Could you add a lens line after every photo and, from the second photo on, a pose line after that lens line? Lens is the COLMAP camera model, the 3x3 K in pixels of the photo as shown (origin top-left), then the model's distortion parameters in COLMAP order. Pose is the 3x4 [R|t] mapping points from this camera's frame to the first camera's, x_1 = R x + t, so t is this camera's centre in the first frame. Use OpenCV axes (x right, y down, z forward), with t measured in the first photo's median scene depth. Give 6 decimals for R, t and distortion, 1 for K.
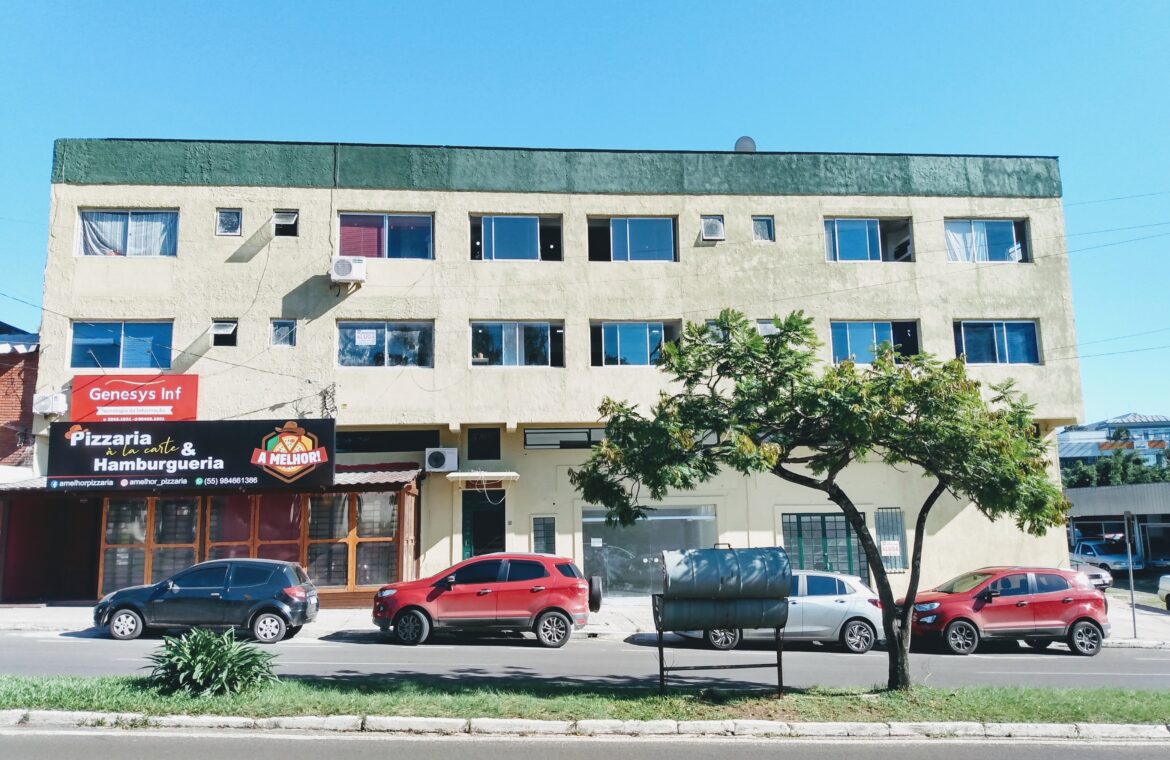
lens RADIAL K [[896.7, 0, 585.0], [0, 896.7, 380.0], [0, 0, 1]] dist [0.110870, -0.238161]
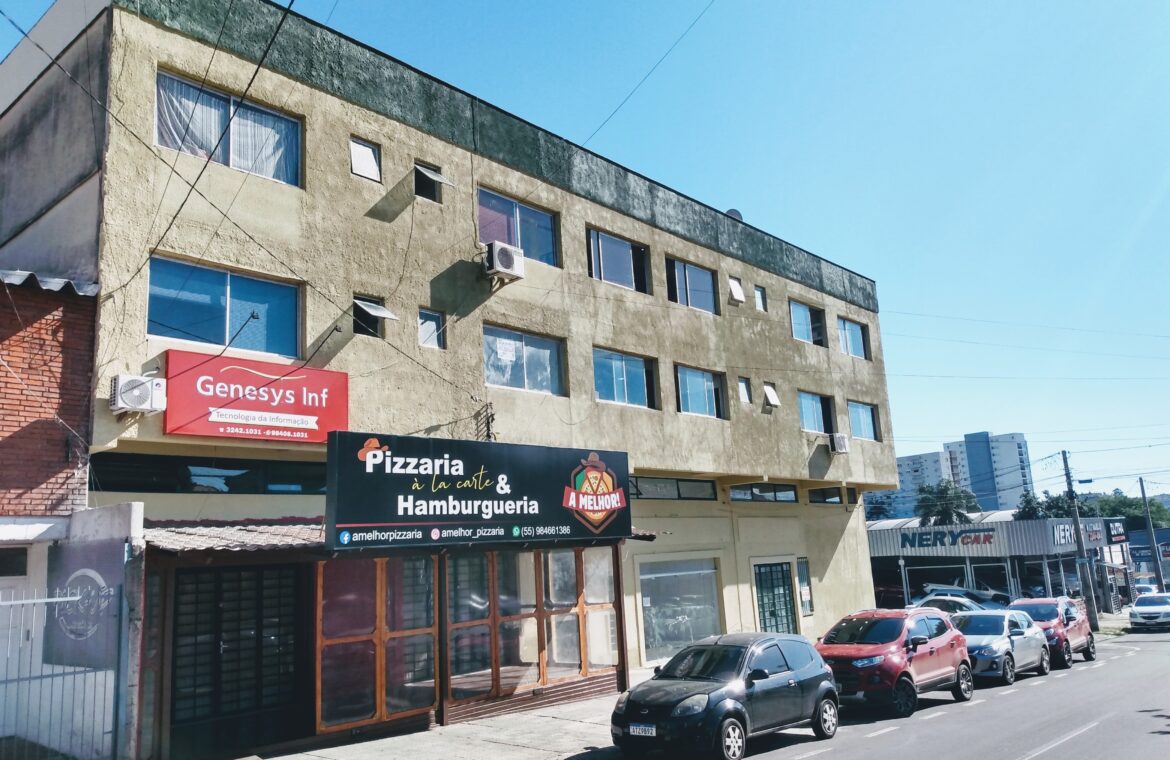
lens RADIAL K [[896.7, 0, 585.0], [0, 896.7, 380.0], [0, 0, 1]] dist [0.110870, -0.238161]
pose [[0.727002, 0.113116, 0.677254, -0.761869], [-0.068368, 0.993361, -0.092522, 0.049681], [-0.683223, 0.020961, 0.729909, 0.403652]]
